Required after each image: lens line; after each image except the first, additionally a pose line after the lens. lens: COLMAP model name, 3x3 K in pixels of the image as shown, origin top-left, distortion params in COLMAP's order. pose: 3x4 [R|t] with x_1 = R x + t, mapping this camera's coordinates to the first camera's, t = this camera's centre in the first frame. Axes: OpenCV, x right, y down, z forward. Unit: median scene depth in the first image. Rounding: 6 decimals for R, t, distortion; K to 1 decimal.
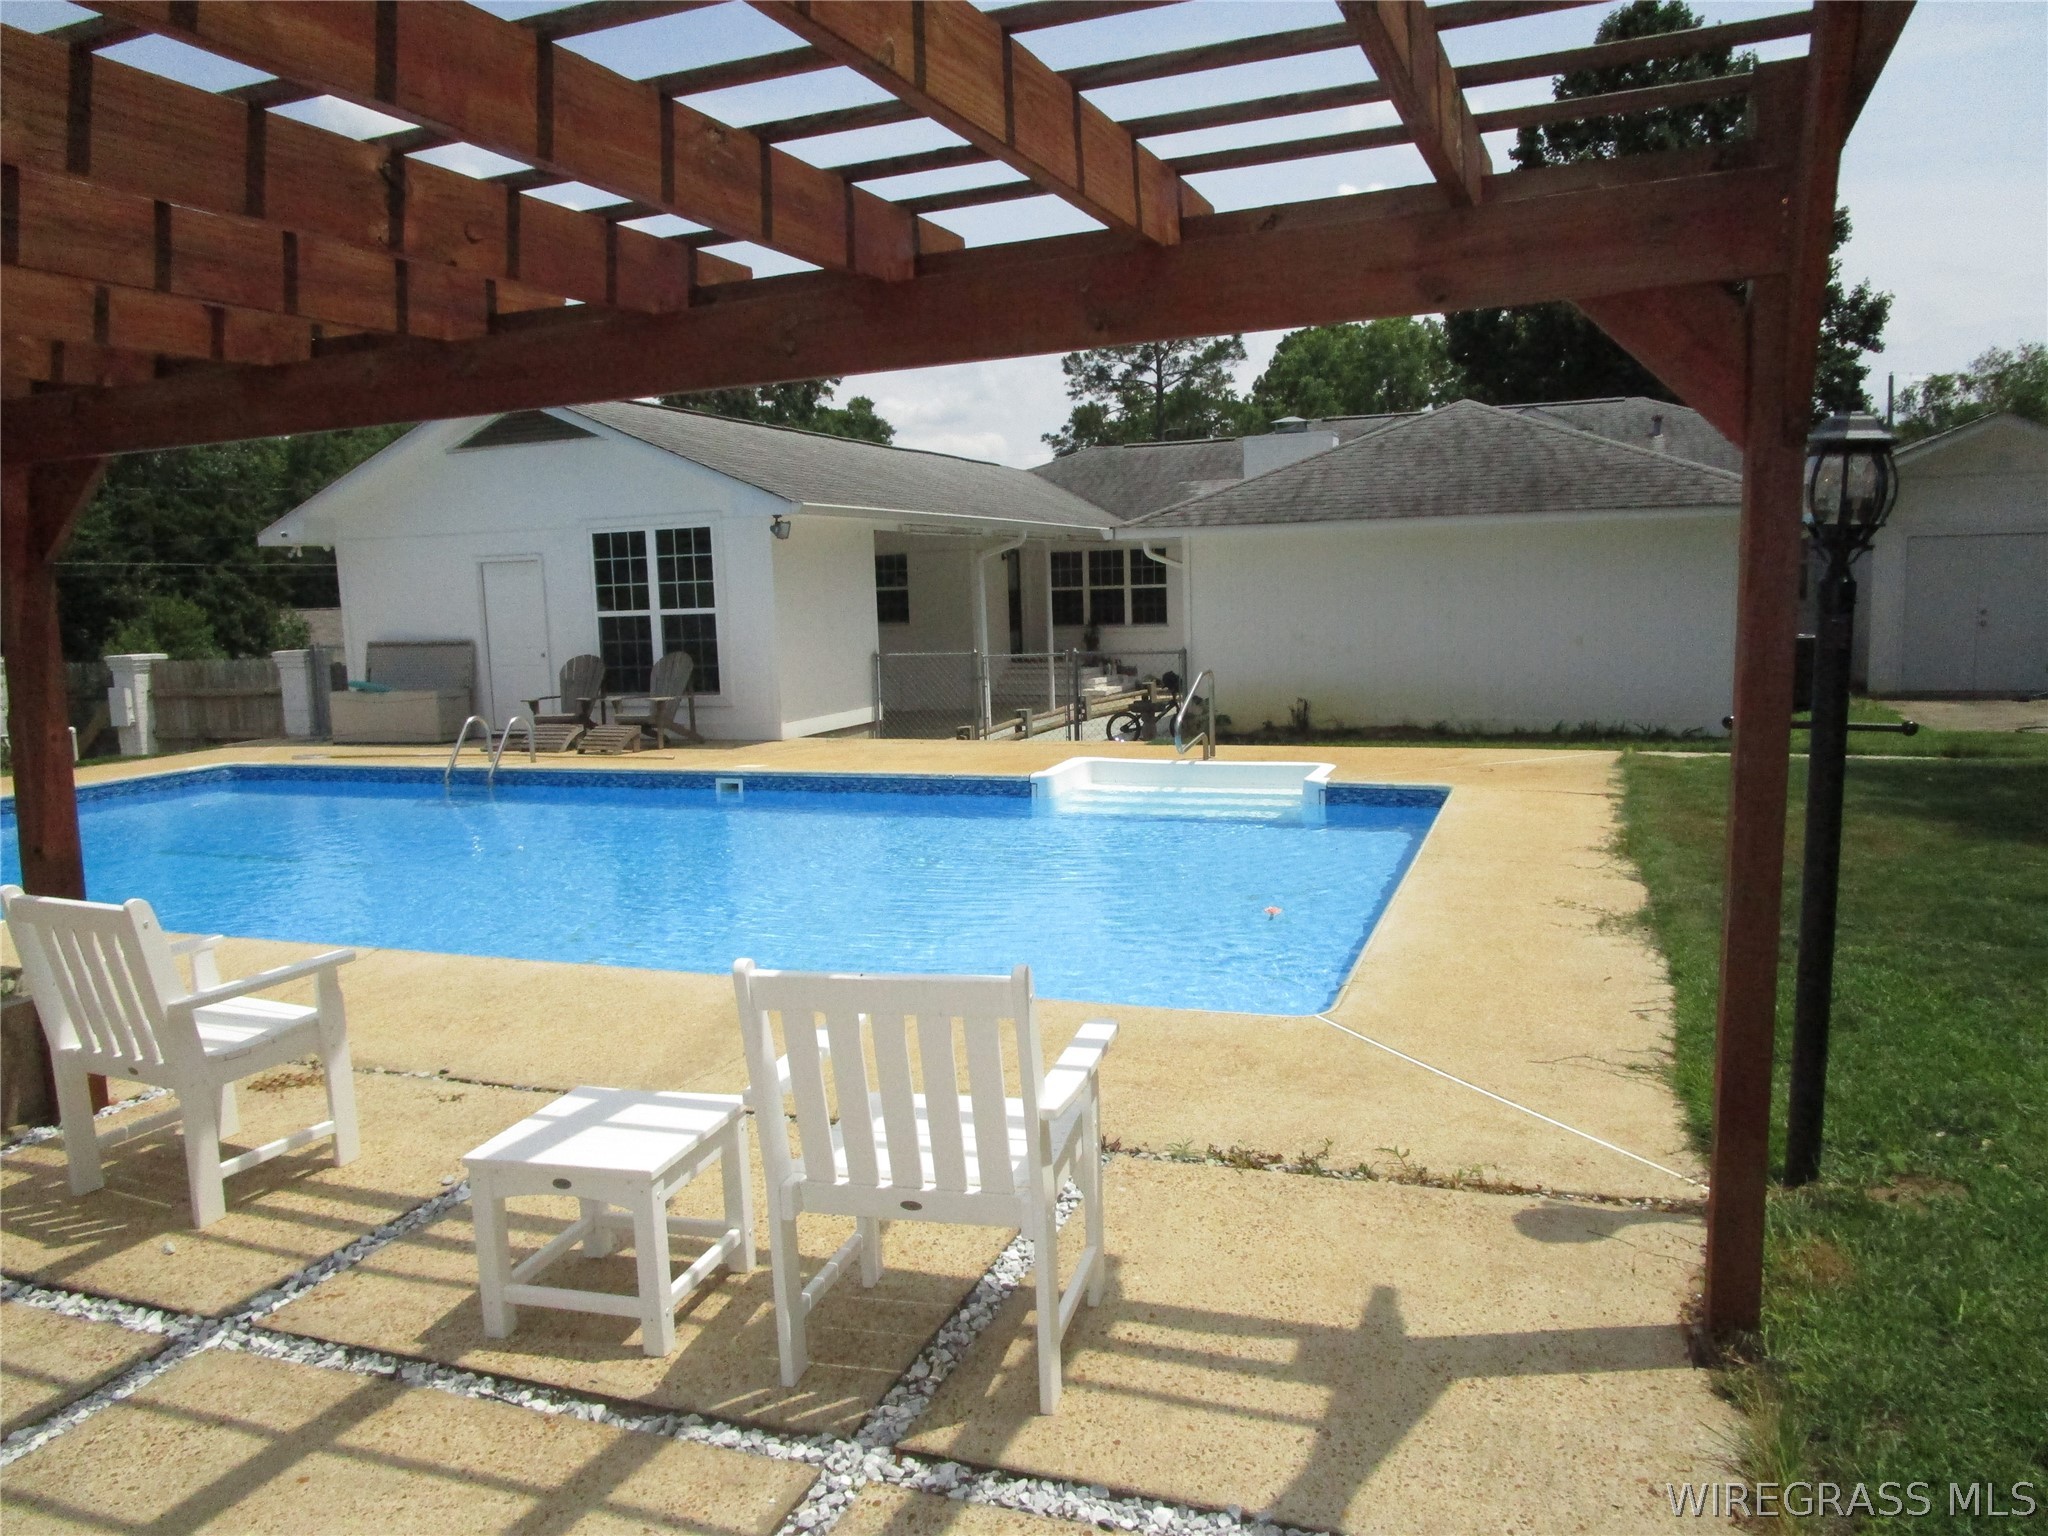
lens RADIAL K [[1491.9, 0, 1024.0], [0, 1491.9, 768.0], [0, 0, 1]] dist [-0.009312, 0.028457]
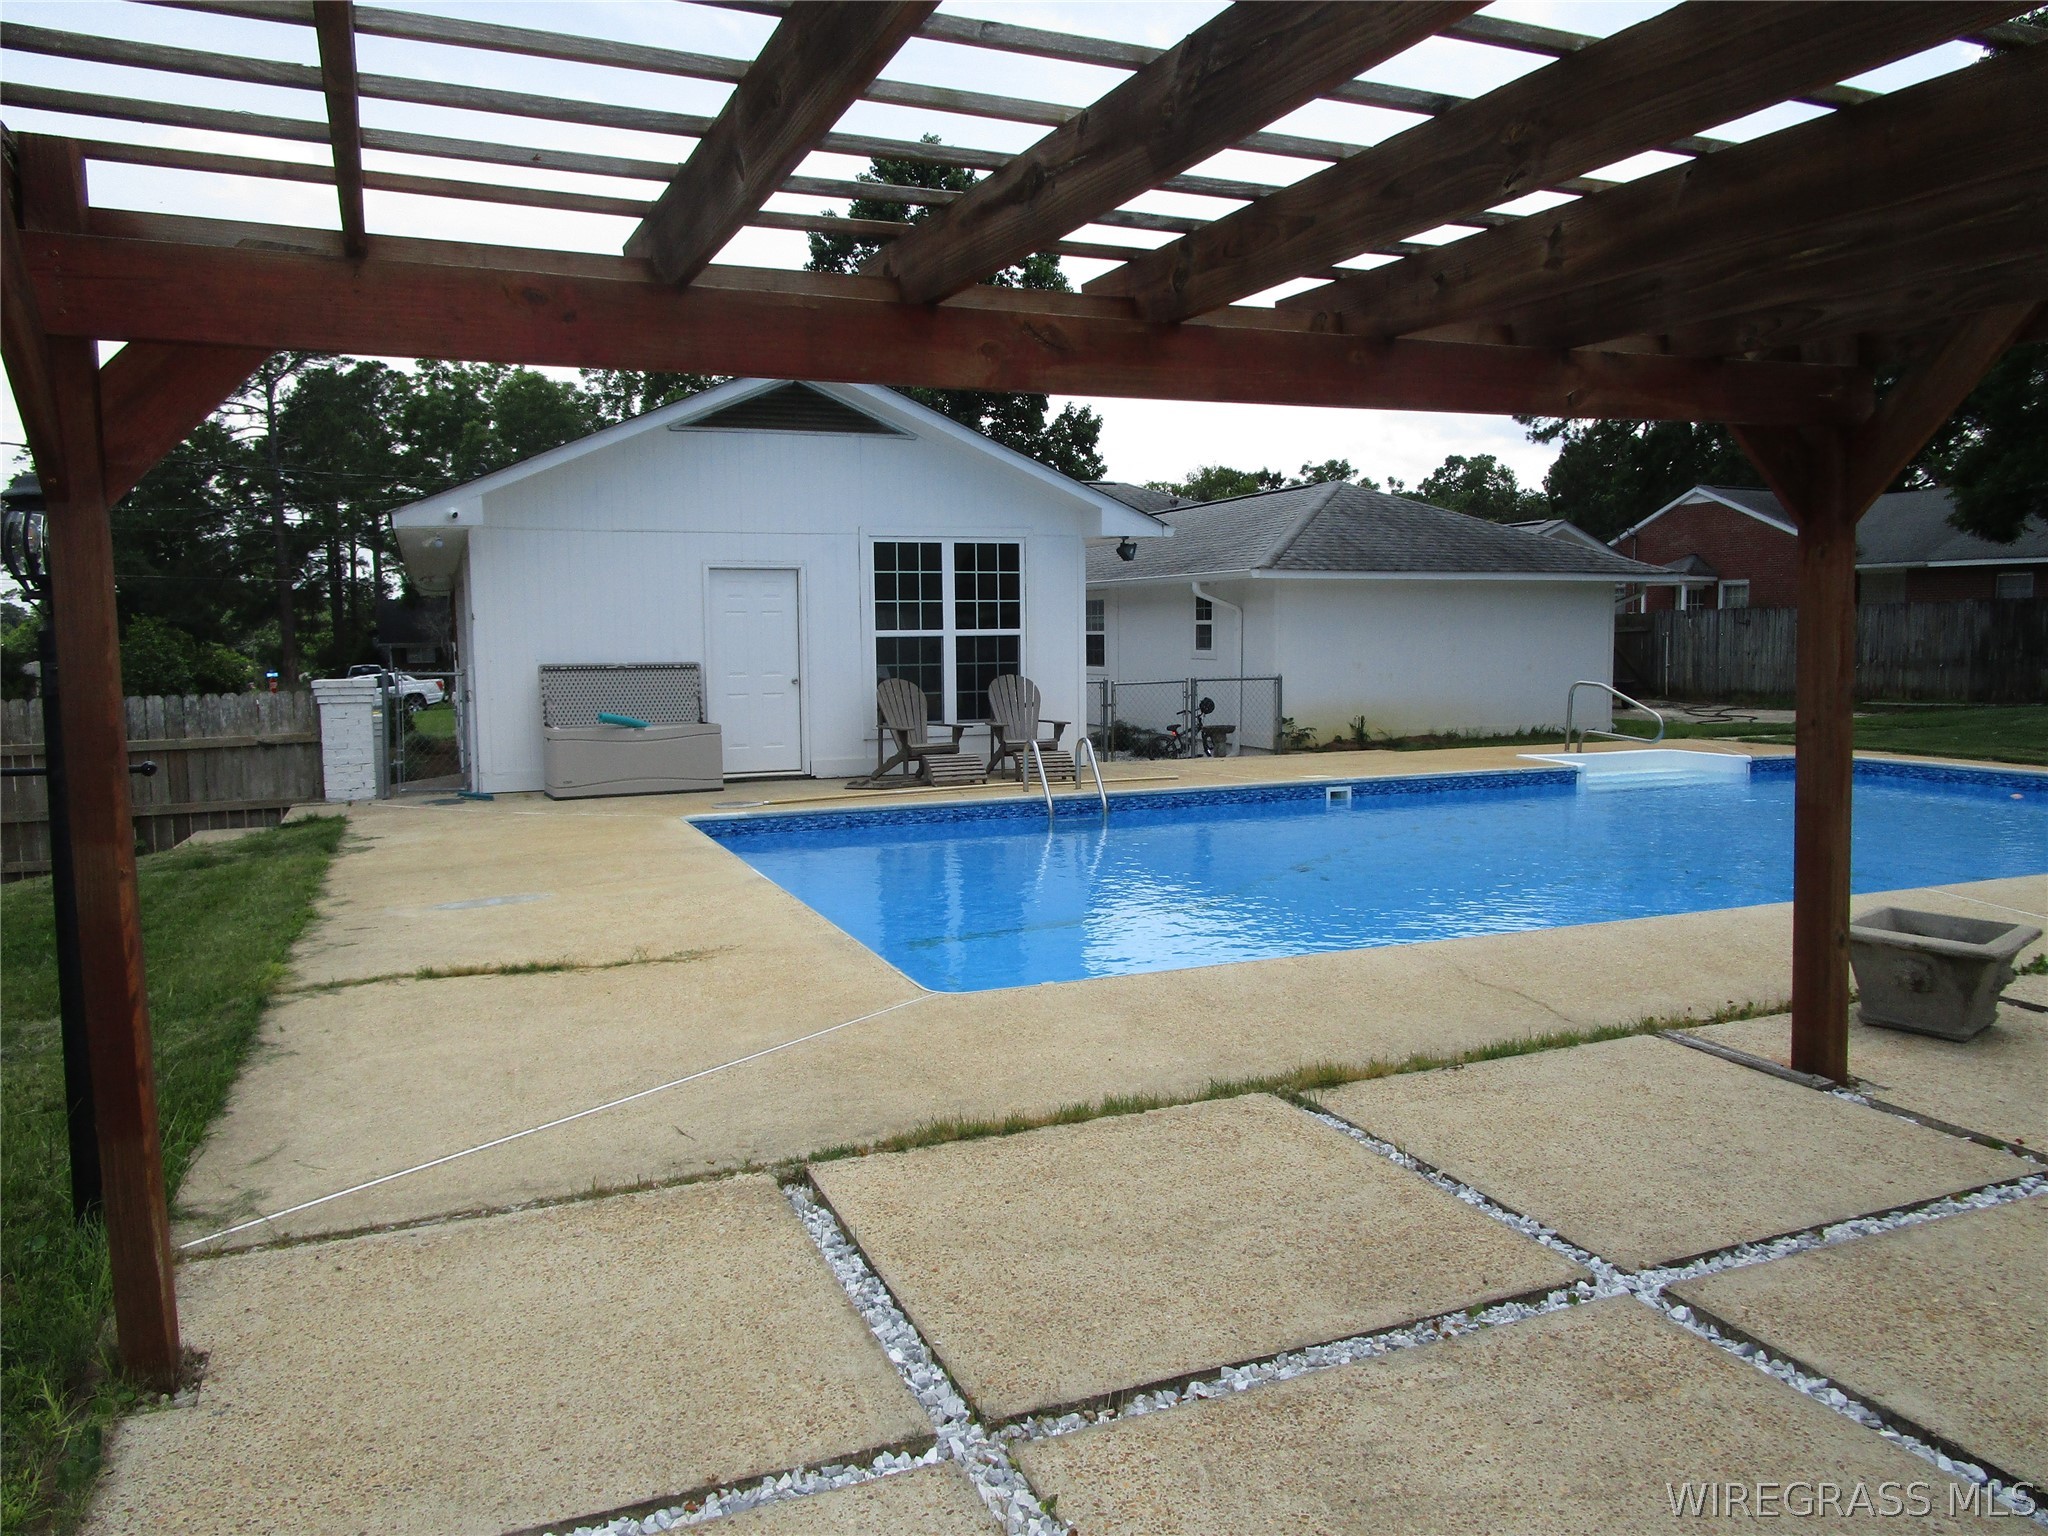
lens RADIAL K [[1491.9, 0, 1024.0], [0, 1491.9, 768.0], [0, 0, 1]] dist [-0.009312, 0.028457]
pose [[0.693815, -0.037855, 0.719158, -0.873259], [0.073330, 0.997141, -0.018258, -0.002109], [-0.716411, 0.065403, 0.694607, 0.340388]]
